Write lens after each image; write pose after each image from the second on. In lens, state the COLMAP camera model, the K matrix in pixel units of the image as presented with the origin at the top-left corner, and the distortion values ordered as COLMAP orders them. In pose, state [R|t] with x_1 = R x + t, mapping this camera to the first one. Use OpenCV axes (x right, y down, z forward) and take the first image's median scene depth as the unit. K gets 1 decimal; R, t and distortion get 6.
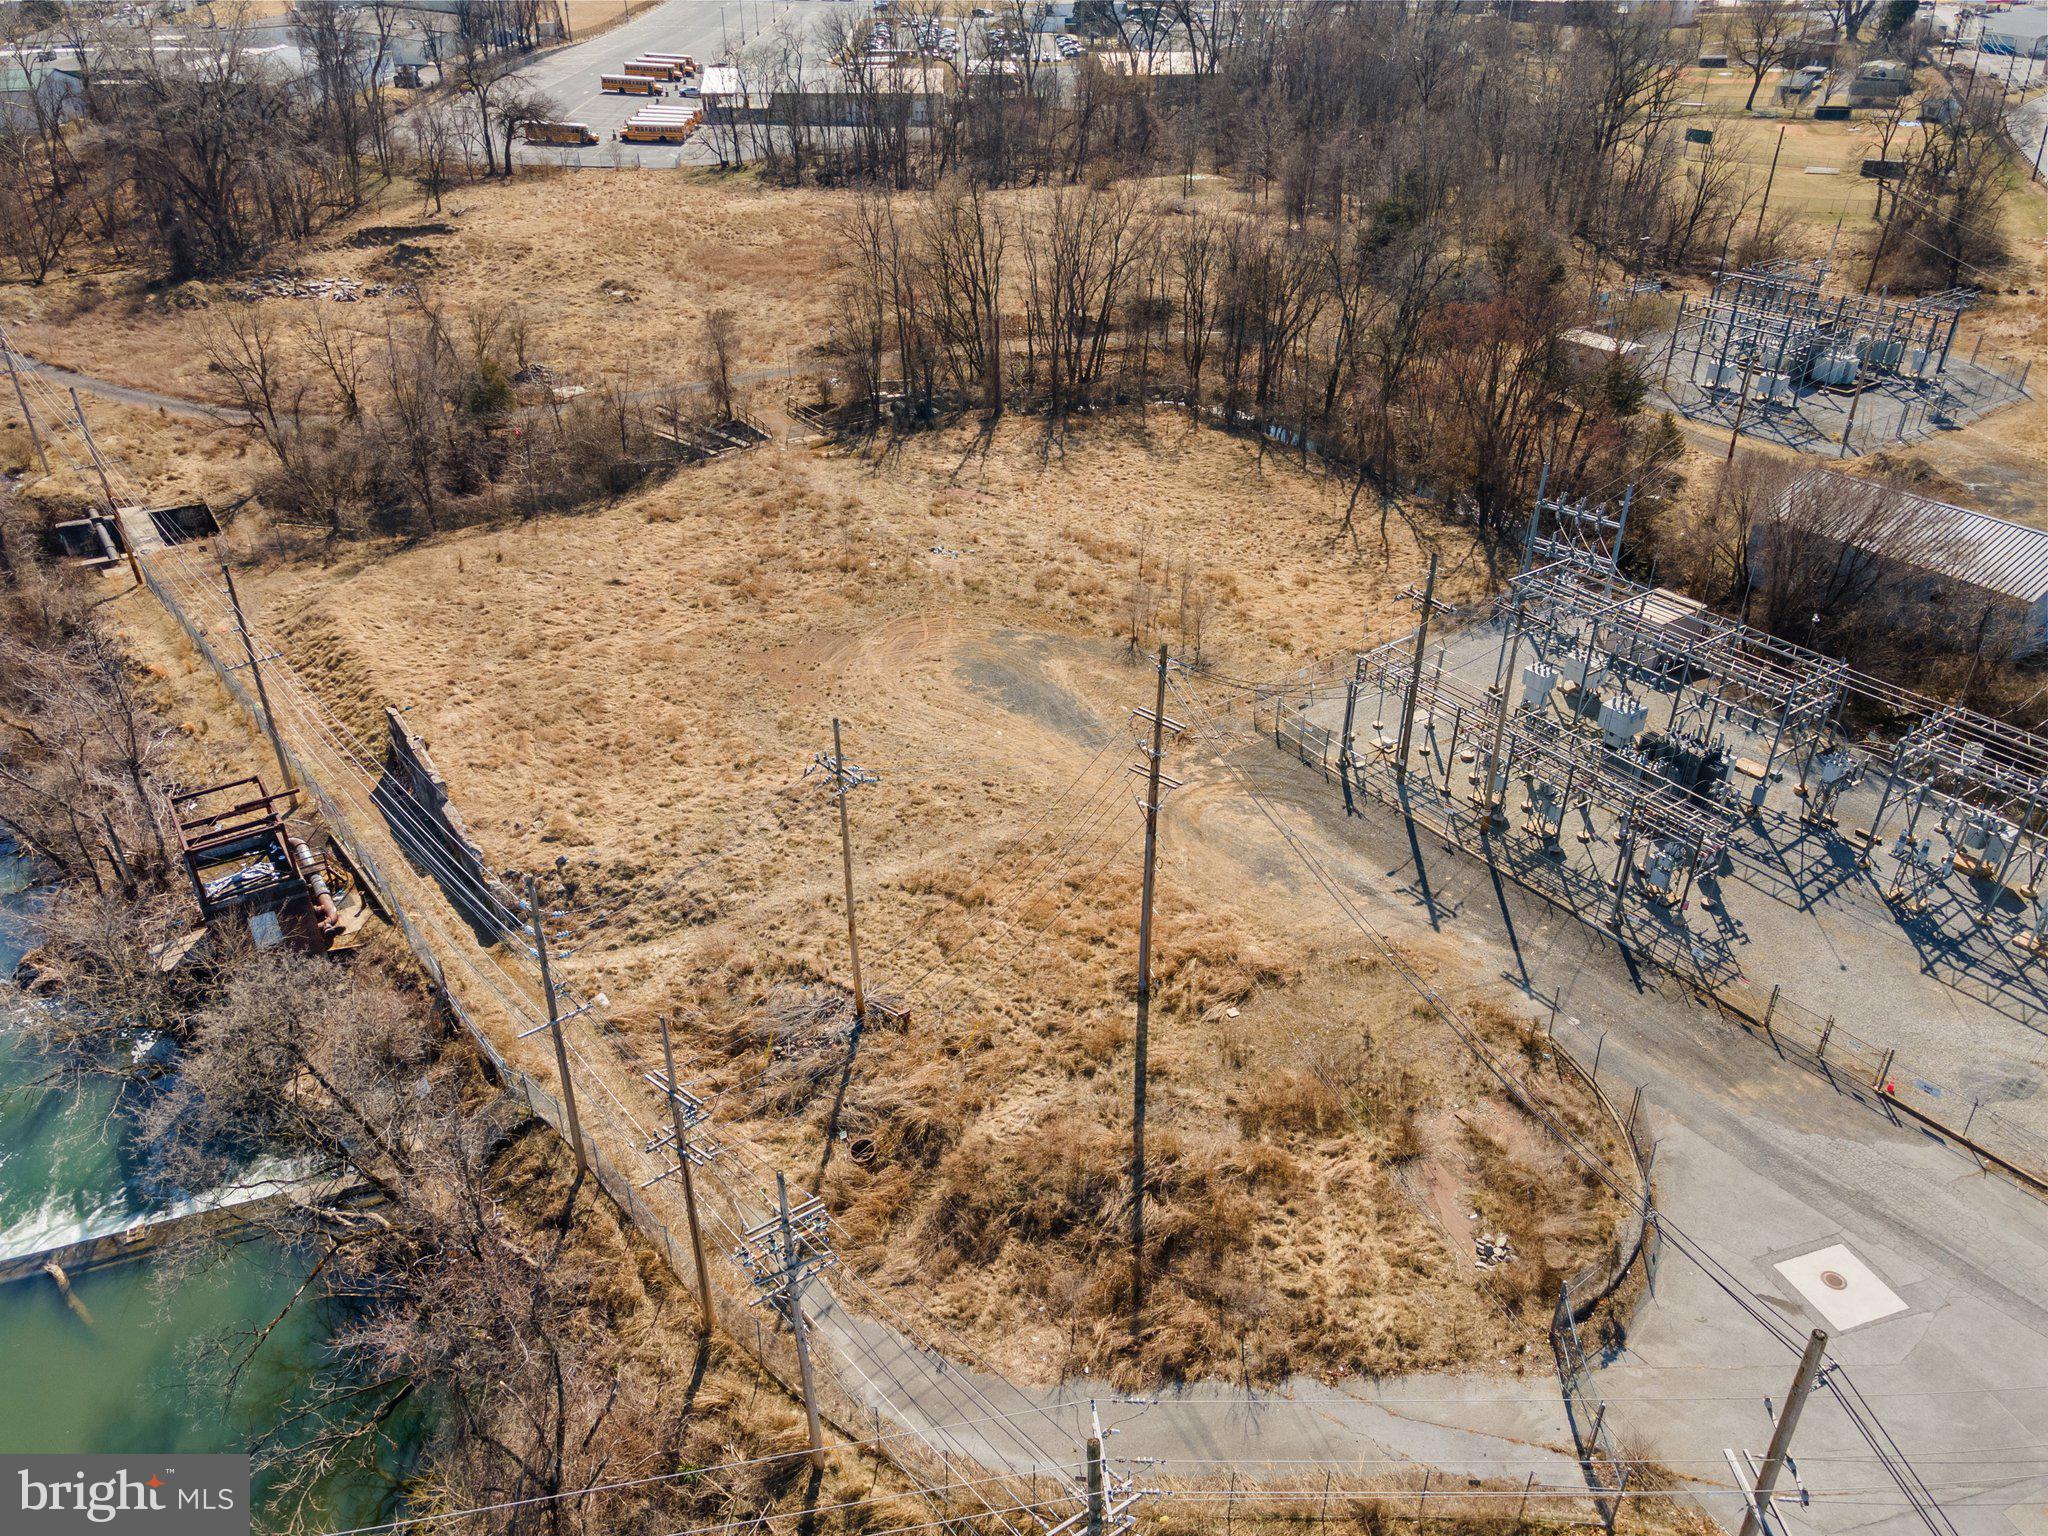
lens RADIAL K [[1492.6, 0, 1018.0], [0, 1492.6, 763.9], [0, 0, 1]] dist [0.003760, 0.065022]
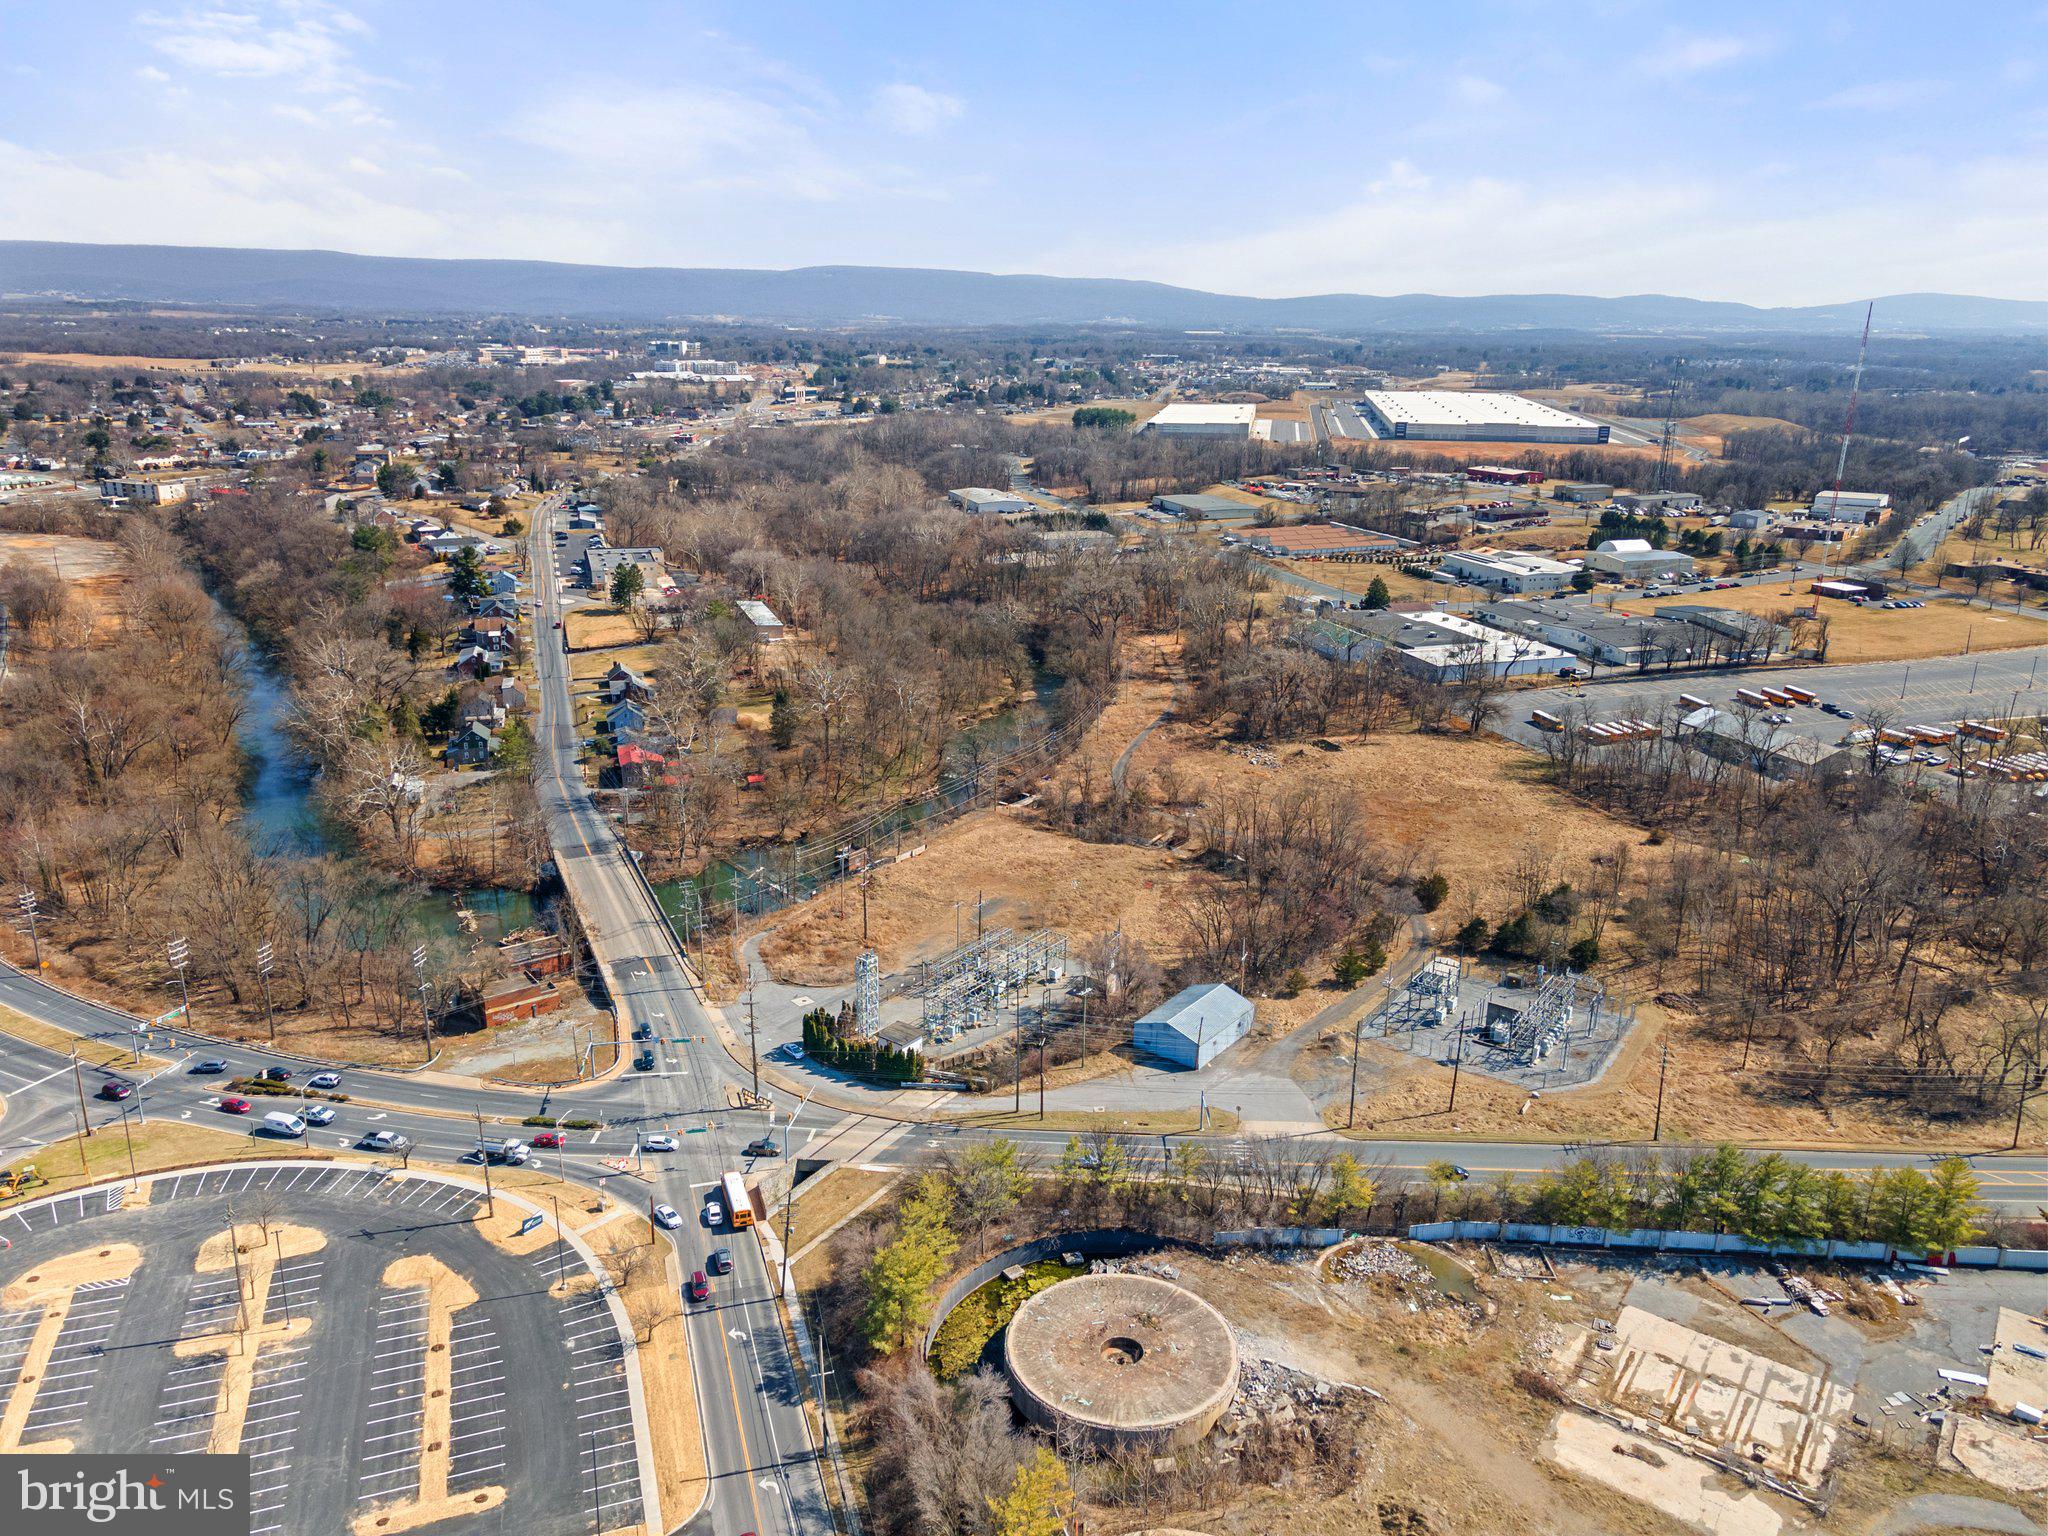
lens RADIAL K [[1482.0, 0, 1018.1], [0, 1482.0, 766.9], [0, 0, 1]] dist [0.041450, 0.008436]
pose [[0.322740, 0.280426, -0.903991, 2.394267], [-0.498531, 0.862240, 0.089491, -0.529310], [0.804553, 0.421786, 0.418080, -0.372604]]
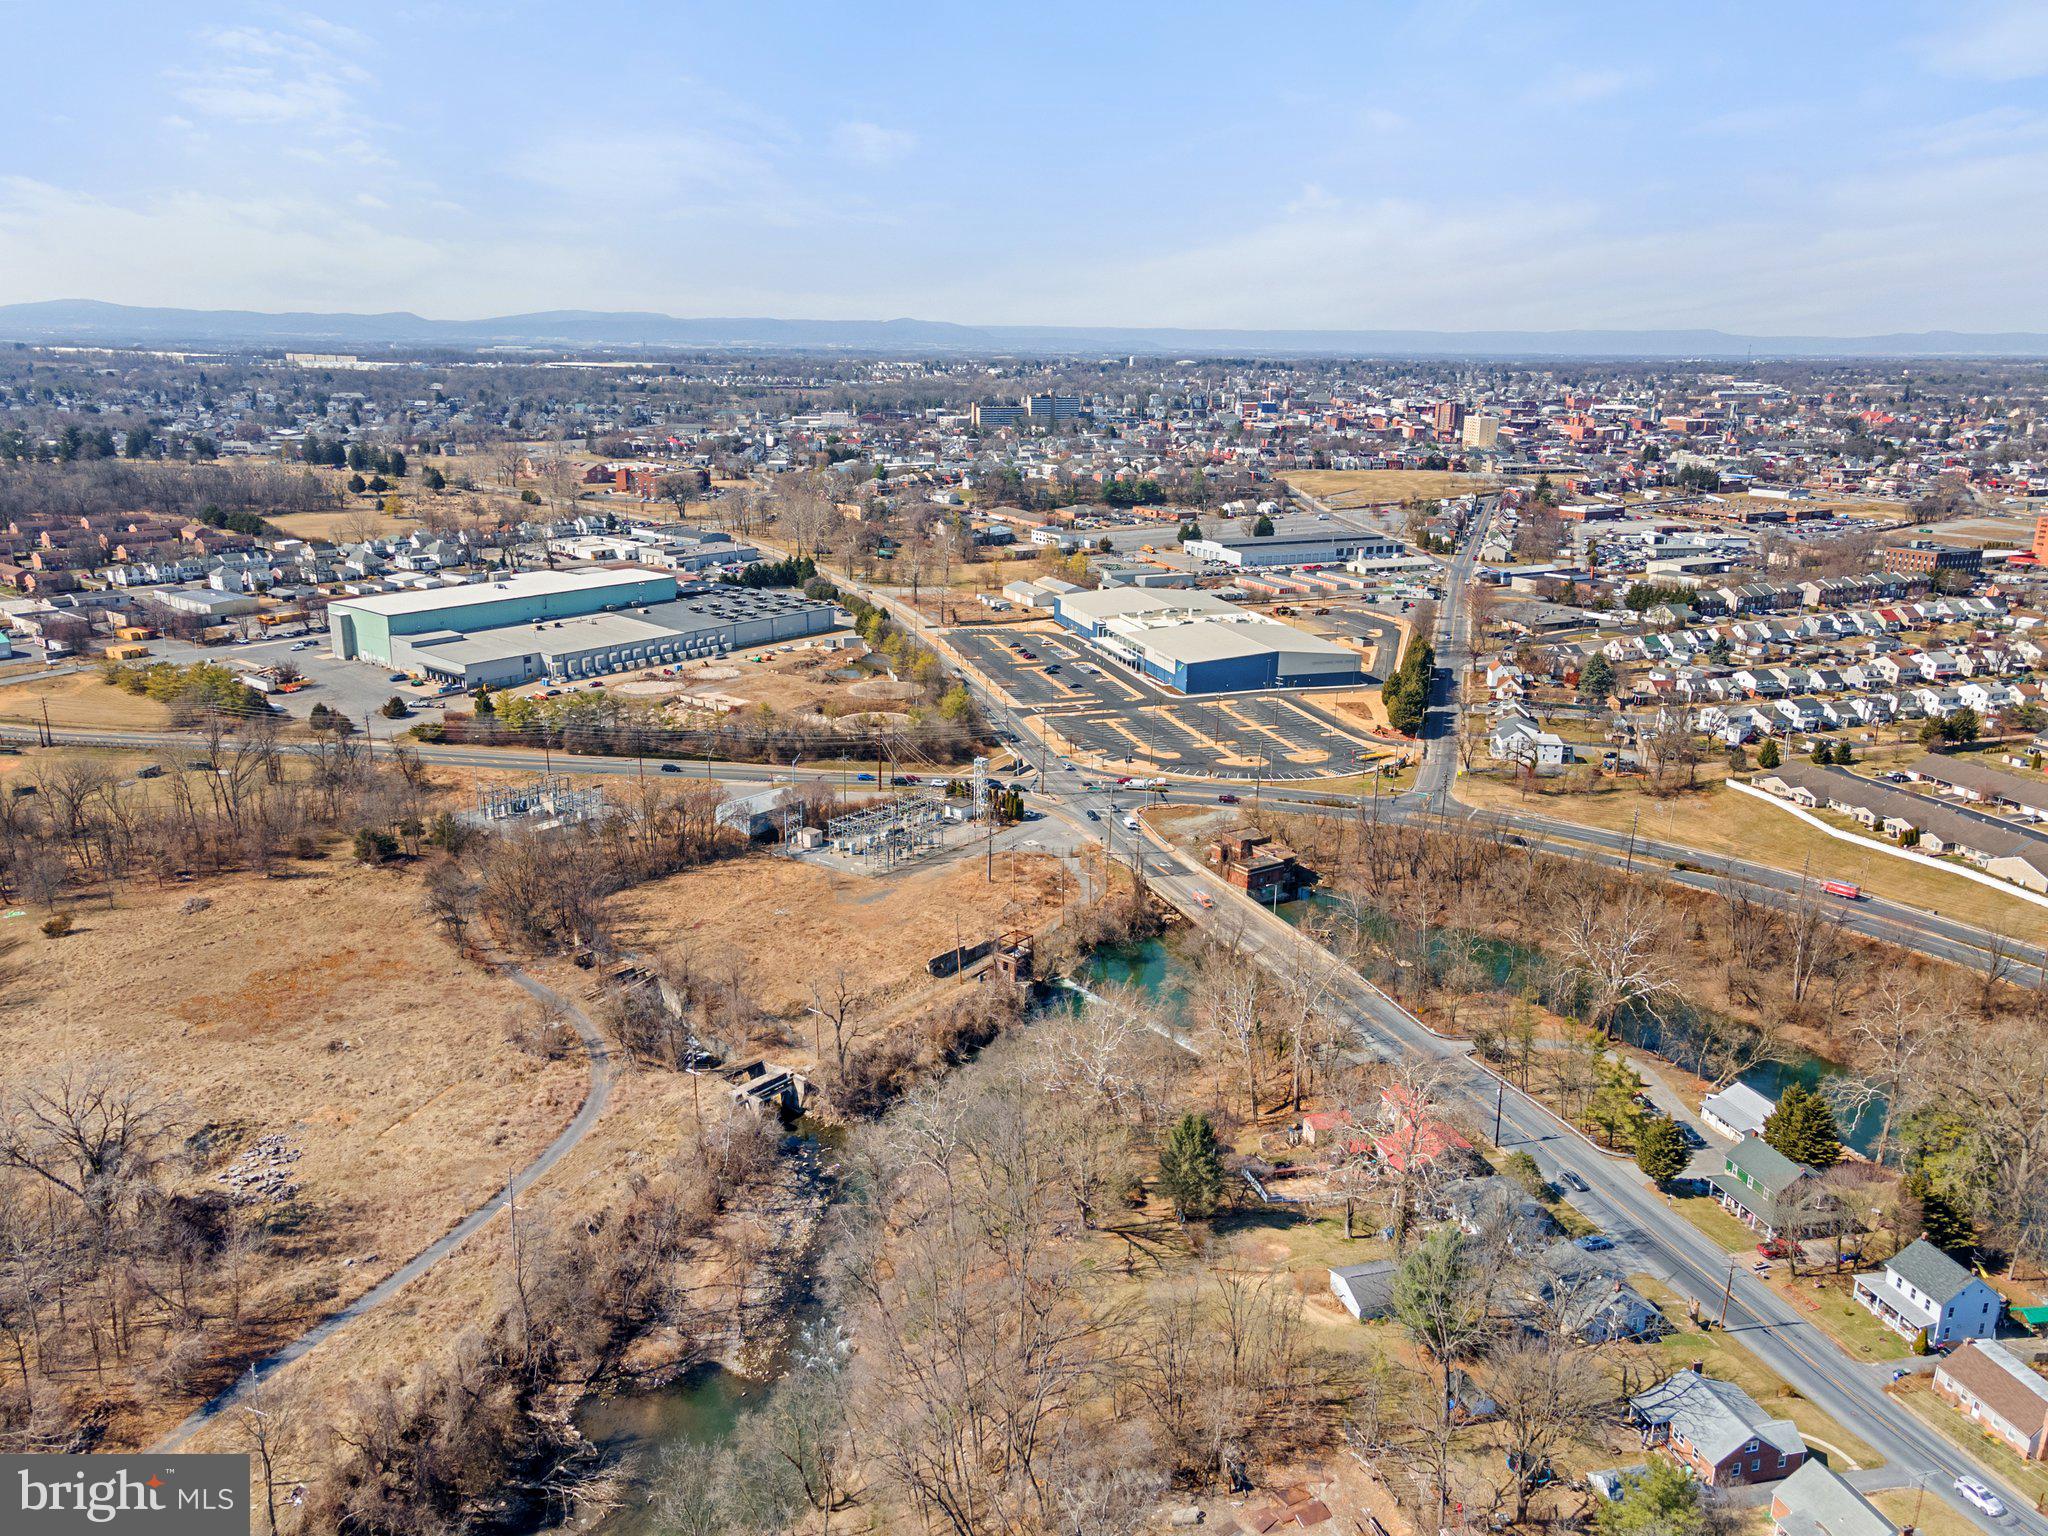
lens RADIAL K [[1482.0, 0, 1018.1], [0, 1482.0, 766.9], [0, 0, 1]] dist [0.041450, 0.008436]
pose [[-0.274126, -0.267775, 0.923662, -2.647543], [0.480326, 0.793955, 0.372724, -1.170607], [-0.833152, 0.545832, -0.089024, 0.715205]]
